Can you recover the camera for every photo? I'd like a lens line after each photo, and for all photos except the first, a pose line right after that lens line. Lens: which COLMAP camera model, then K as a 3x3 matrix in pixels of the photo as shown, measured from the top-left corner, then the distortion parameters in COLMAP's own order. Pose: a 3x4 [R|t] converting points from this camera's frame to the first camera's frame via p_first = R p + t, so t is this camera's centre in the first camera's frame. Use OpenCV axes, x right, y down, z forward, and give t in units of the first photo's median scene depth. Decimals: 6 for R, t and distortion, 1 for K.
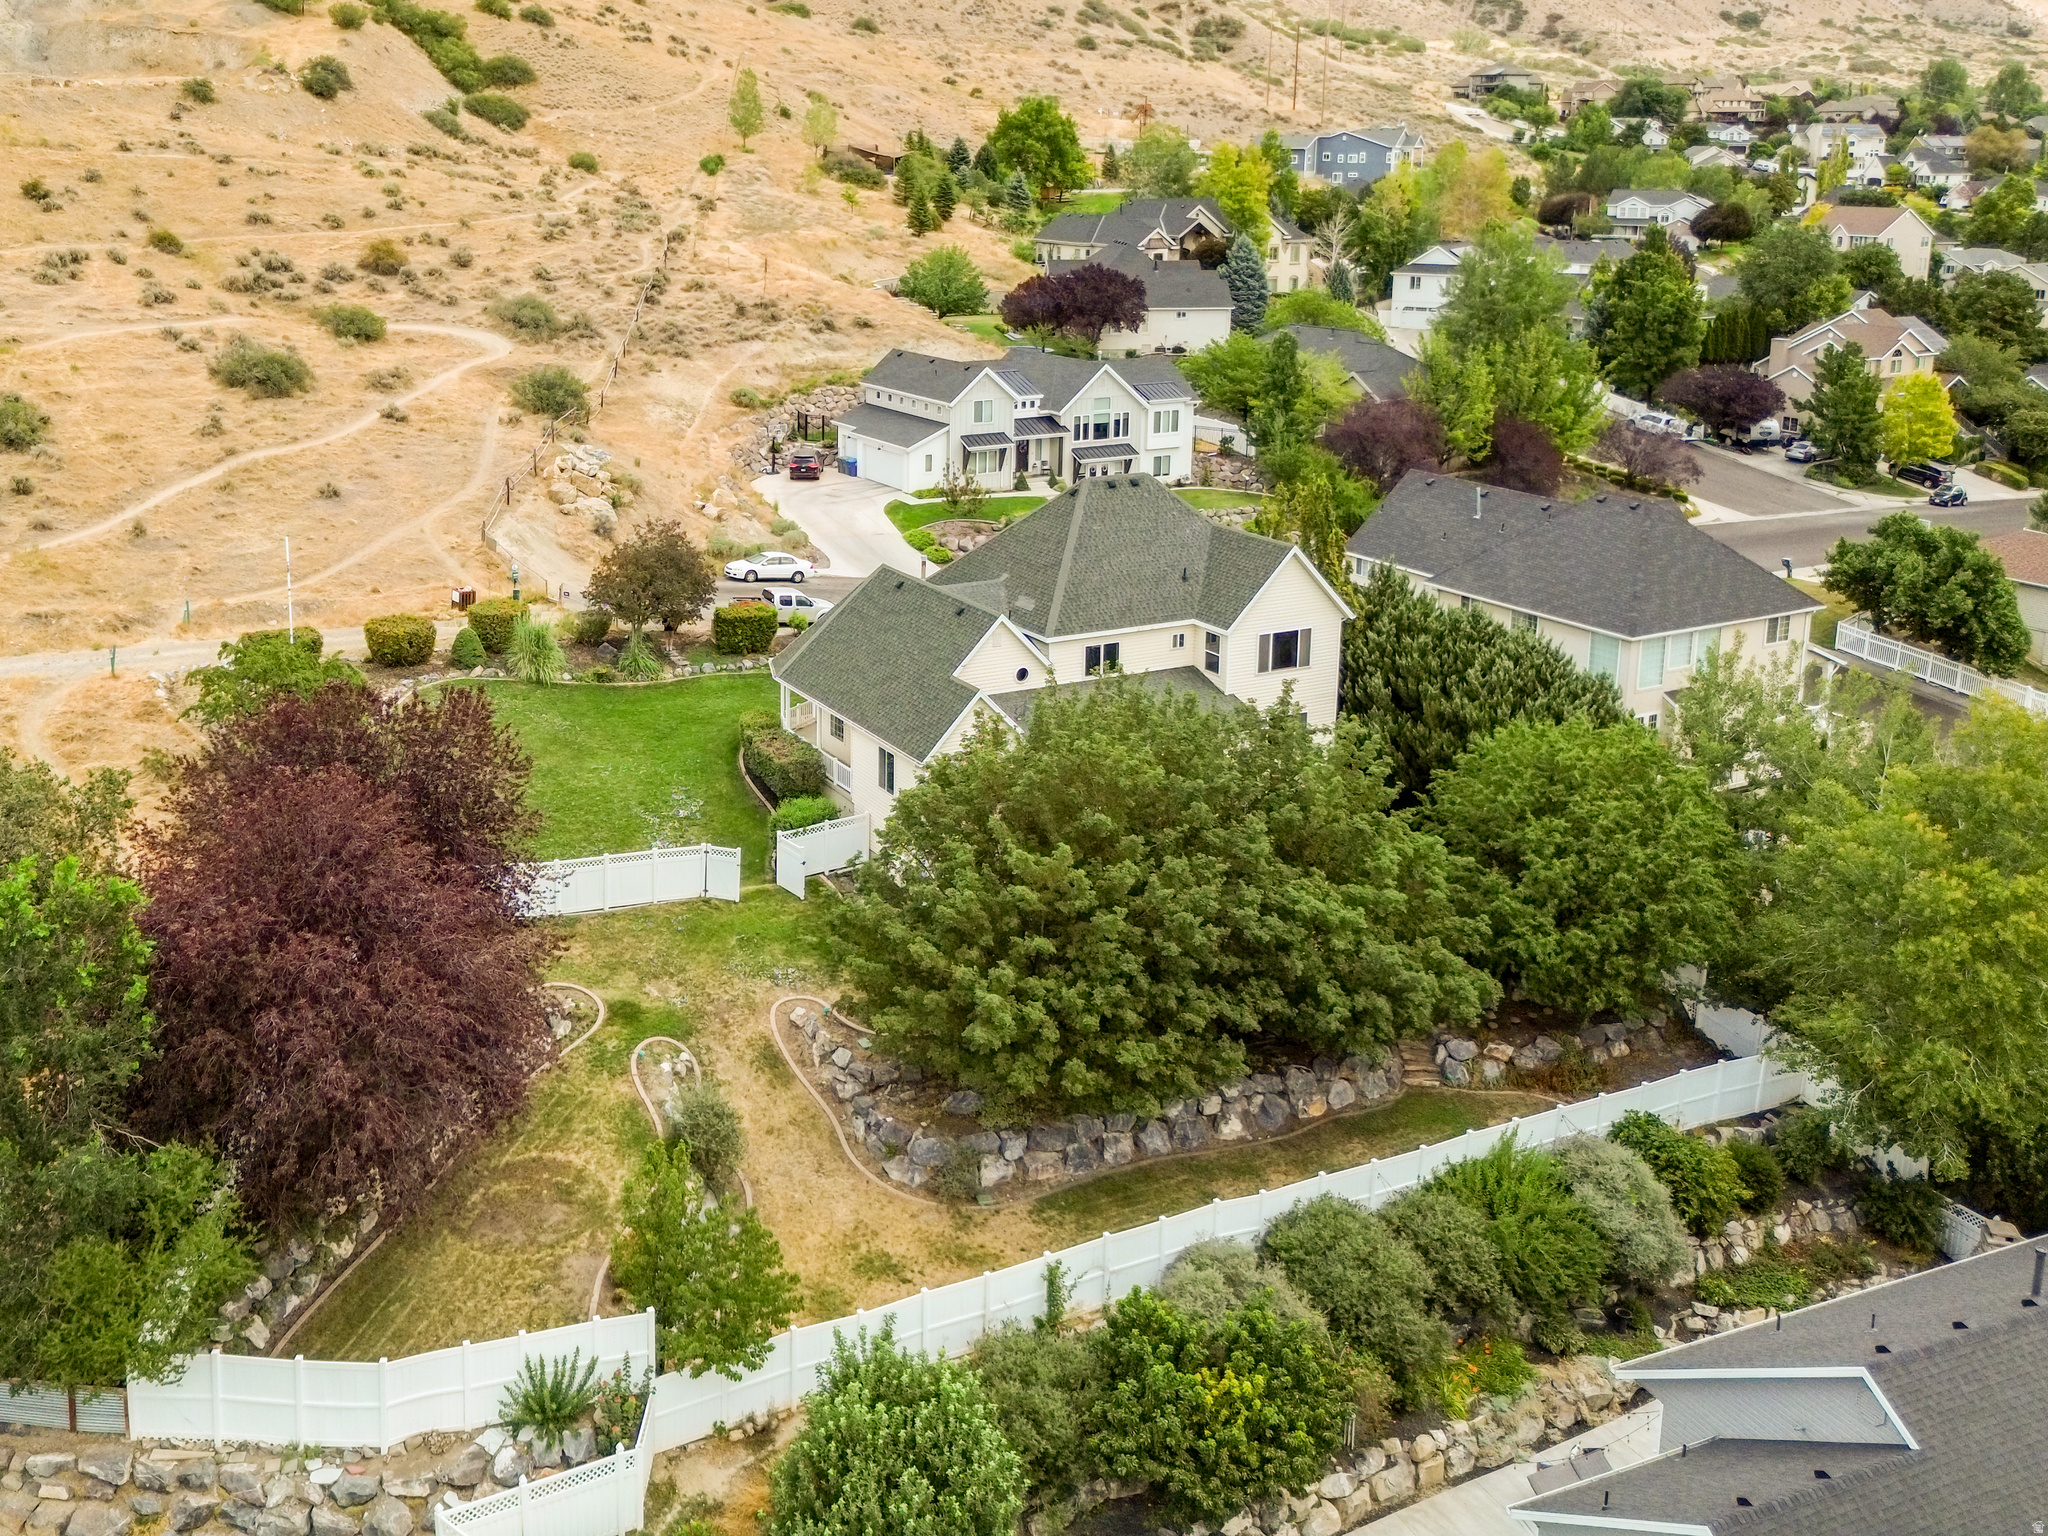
lens RADIAL K [[1871.2, 0, 853.9], [0, 1871.2, 564.9], [0, 0, 1]] dist [0.043622, 0.000000]
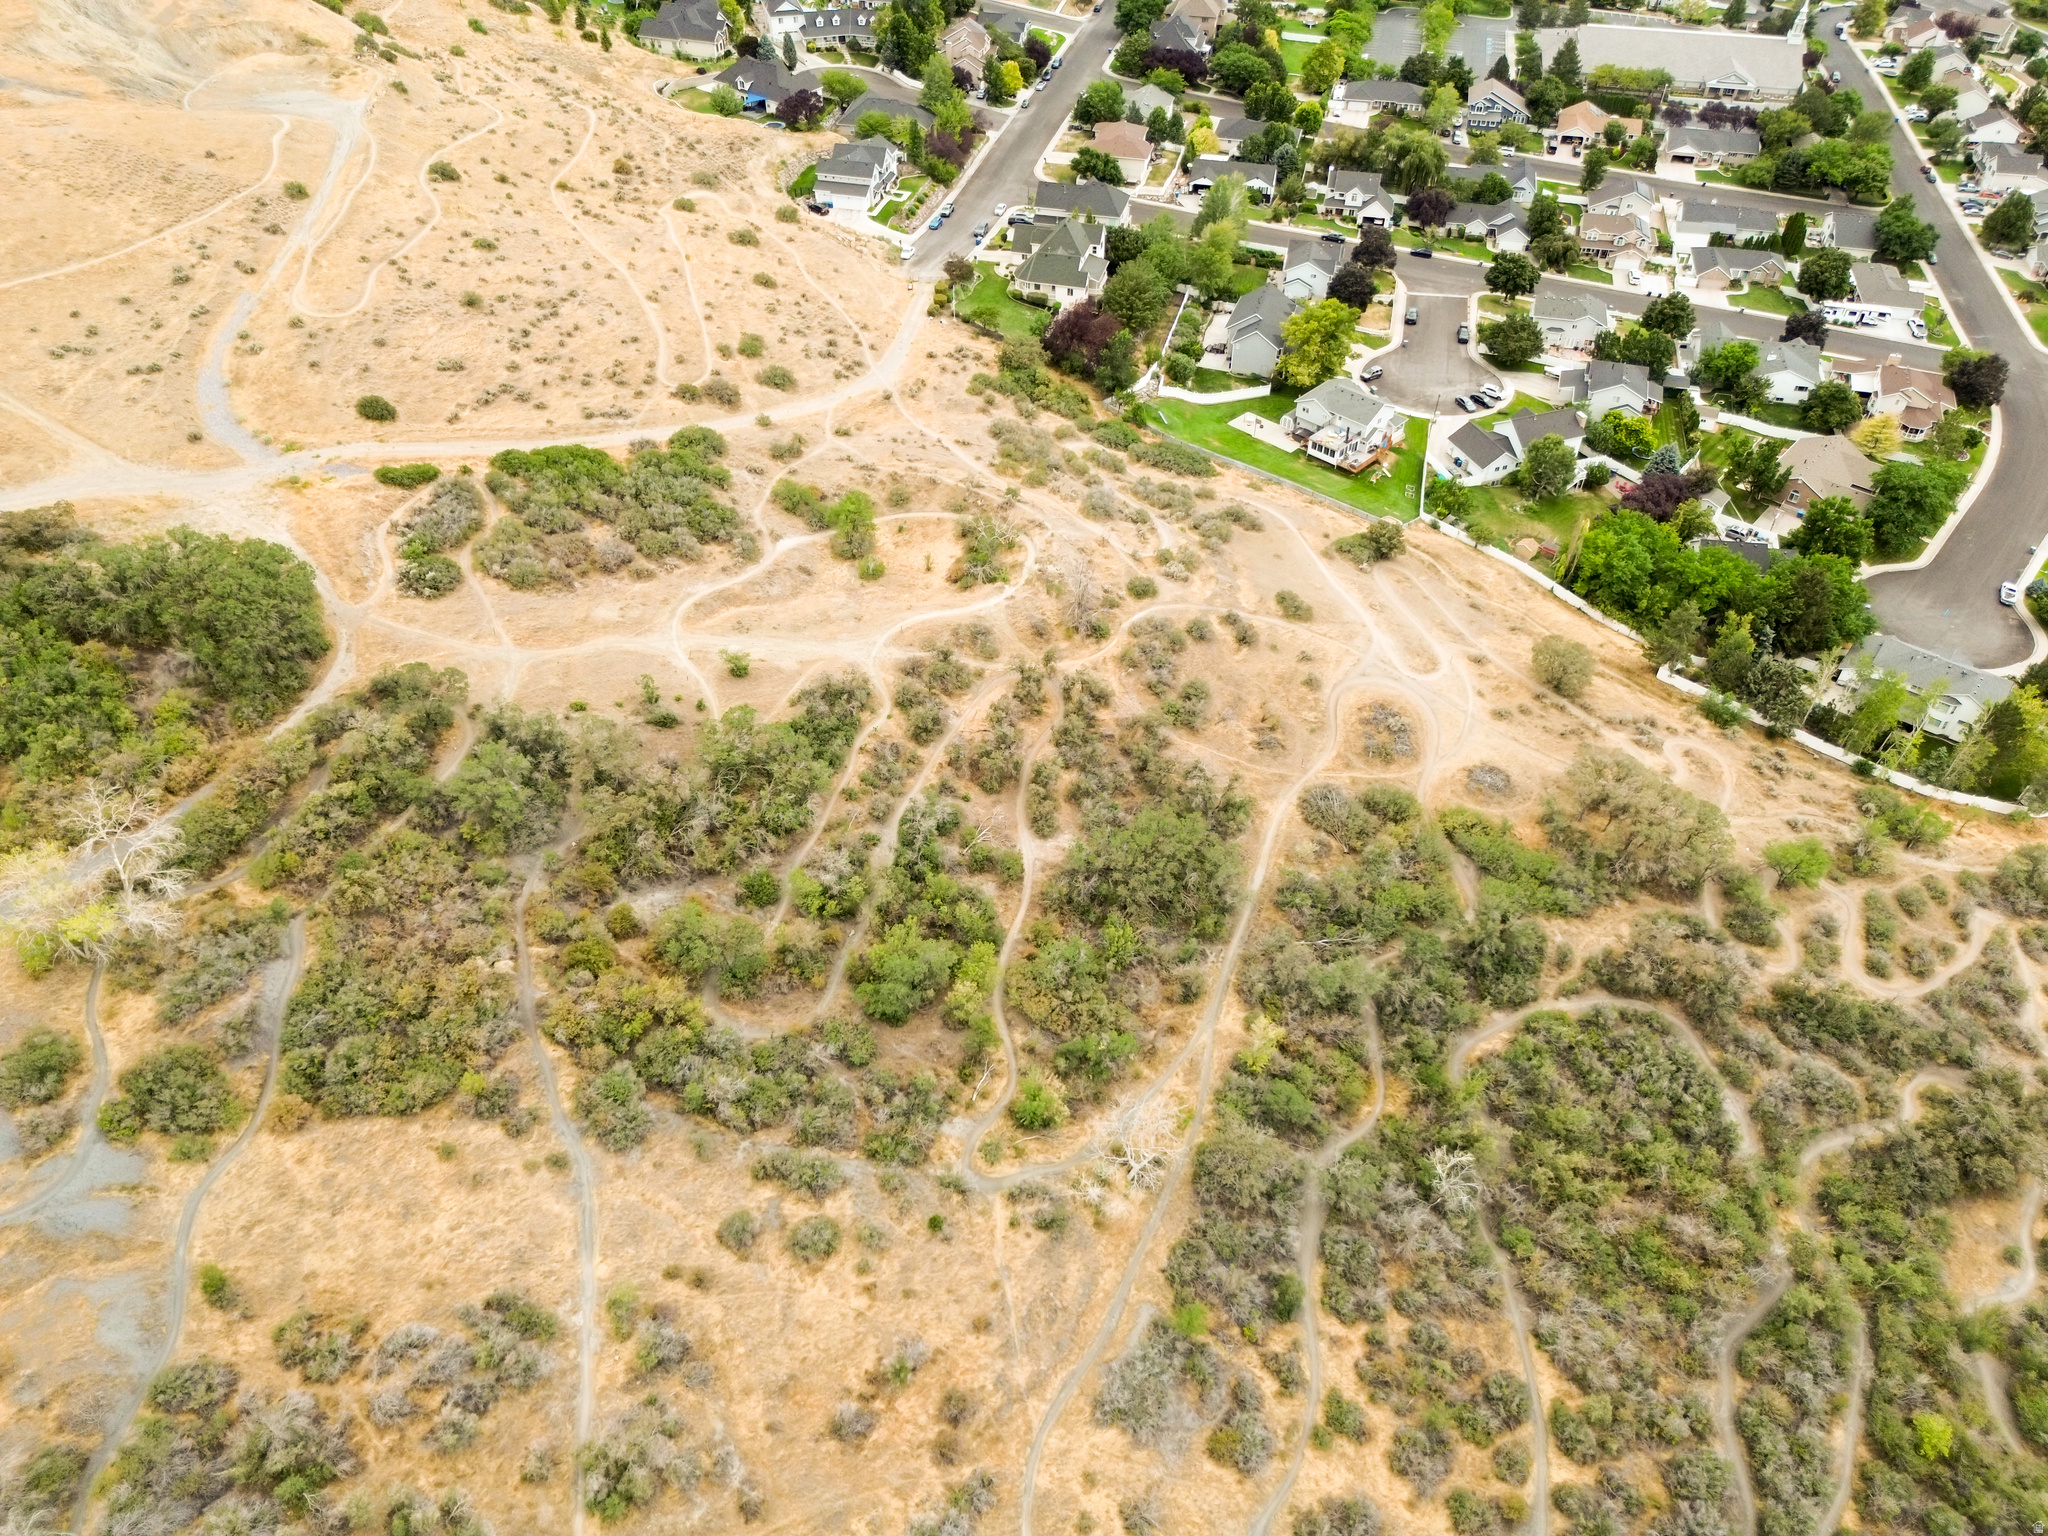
lens RADIAL K [[1447.7, 0, 1021.7], [0, 1447.7, 771.0], [0, 0, 1]] dist [0.061355, -0.051988]
pose [[0.663479, -0.510339, 0.547128, -1.752588], [0.166174, 0.813513, 0.557300, -0.644151], [-0.729508, -0.278839, 0.624554, -1.096236]]
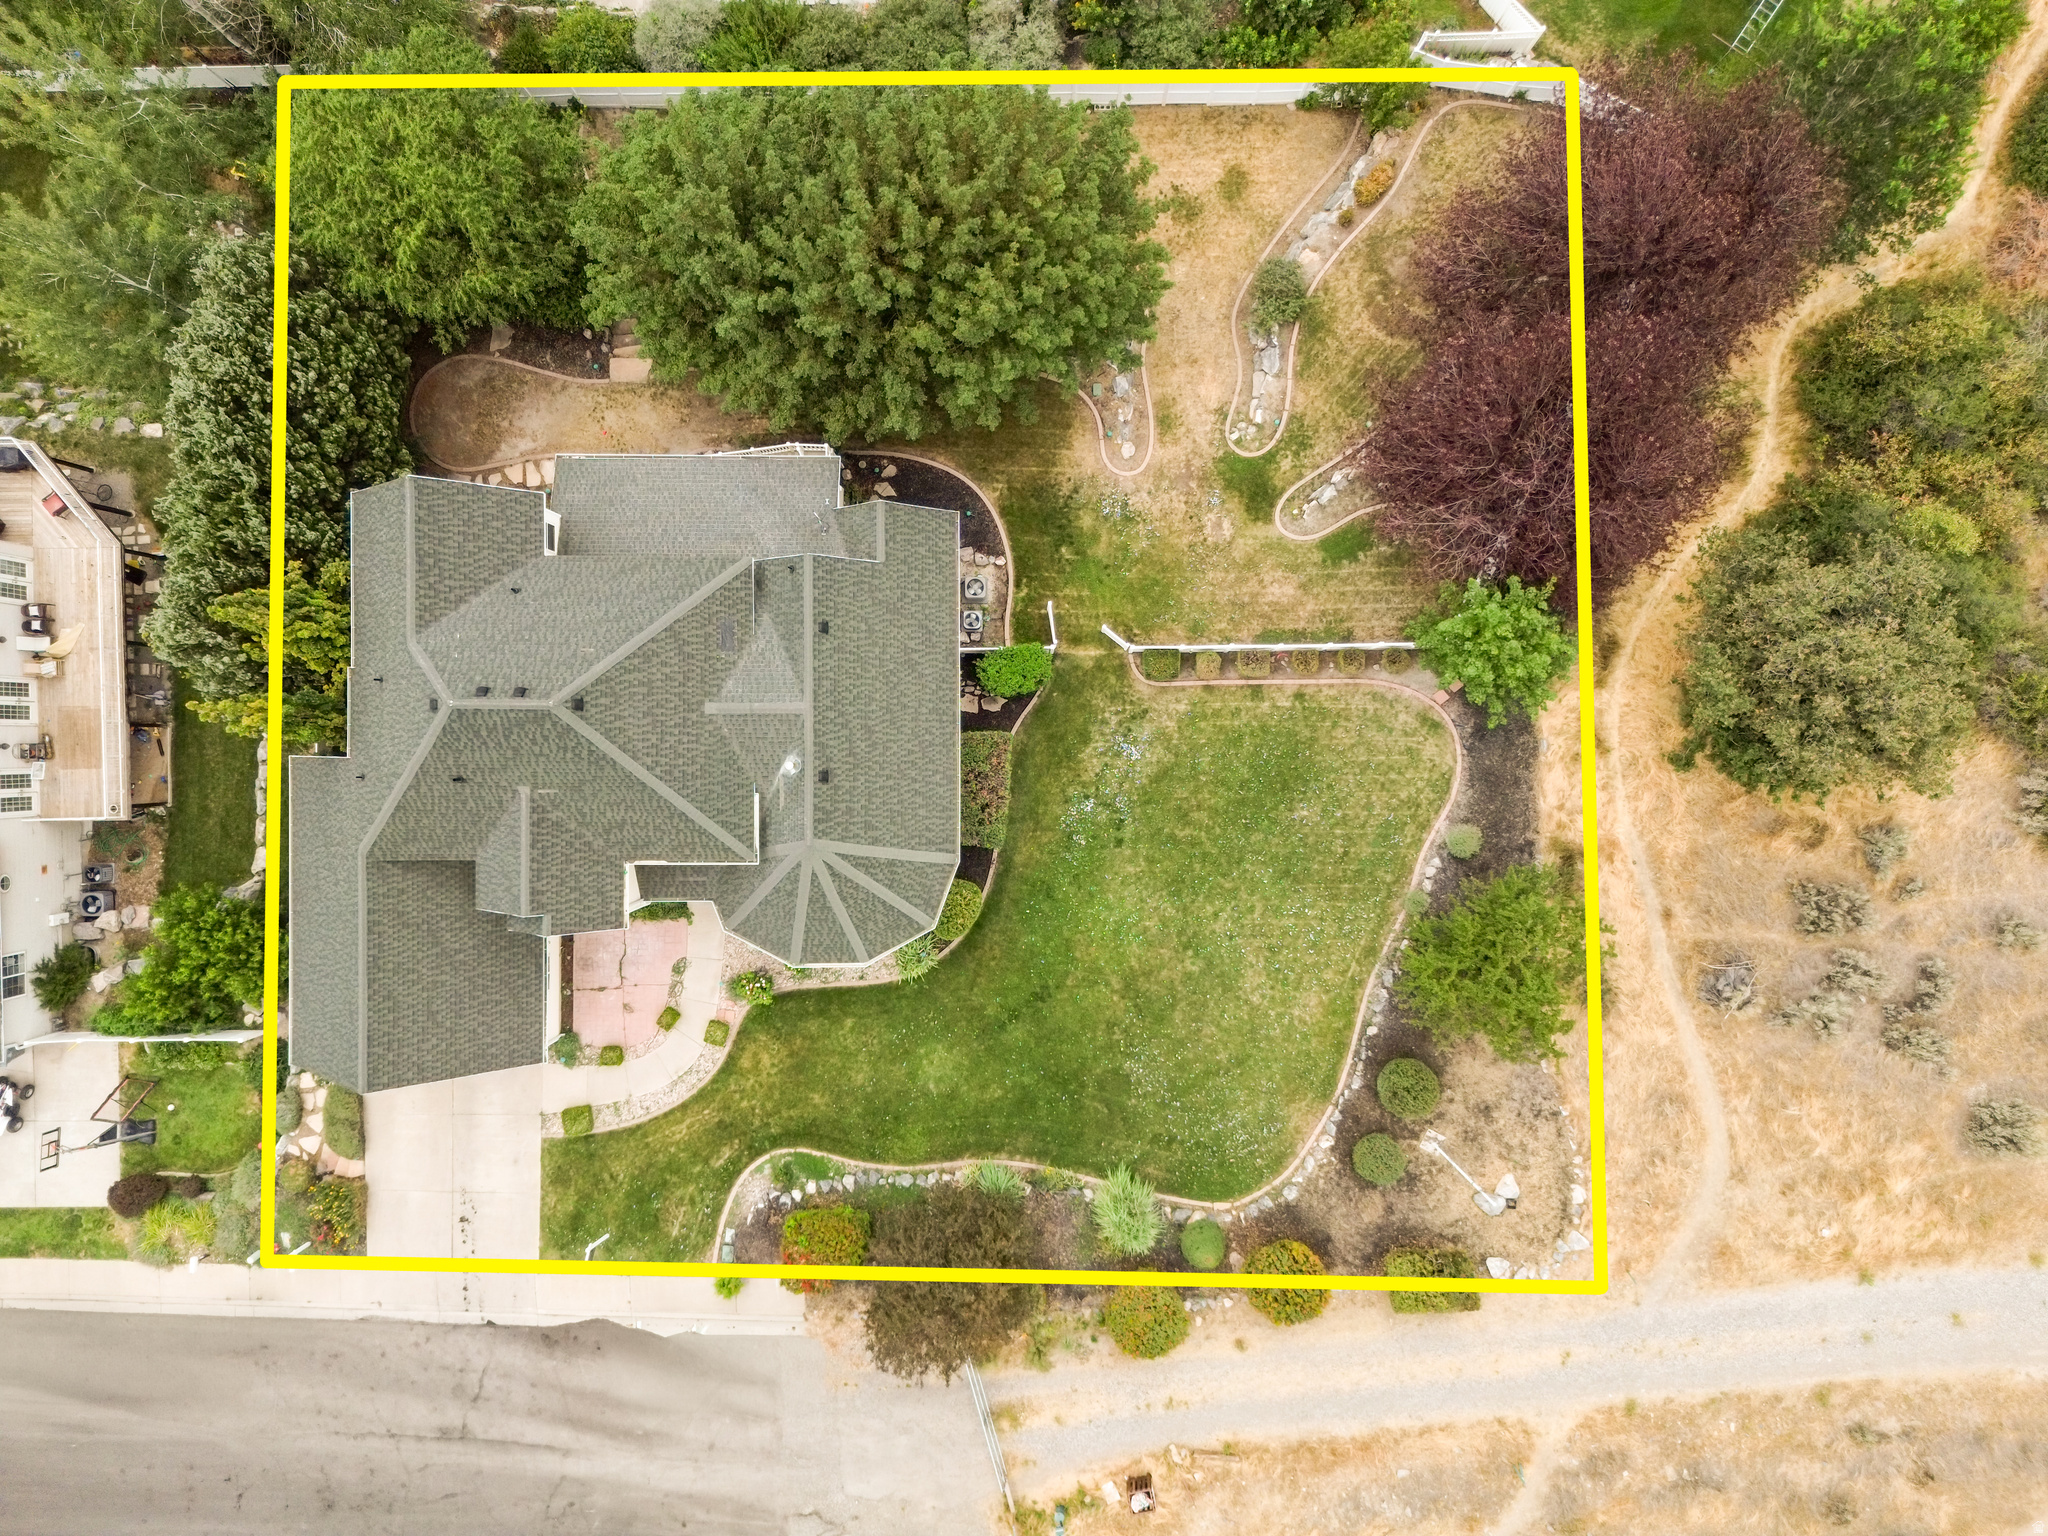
lens RADIAL K [[1447.7, 0, 1032.5], [0, 1447.7, 759.9], [0, 0, 1]] dist [0.061355, -0.051988]
pose [[-0.889901, -0.456043, -0.010054, -0.027973], [0.097345, -0.211395, 0.972541, -0.356594], [-0.445646, 0.864486, 0.232514, 0.487255]]
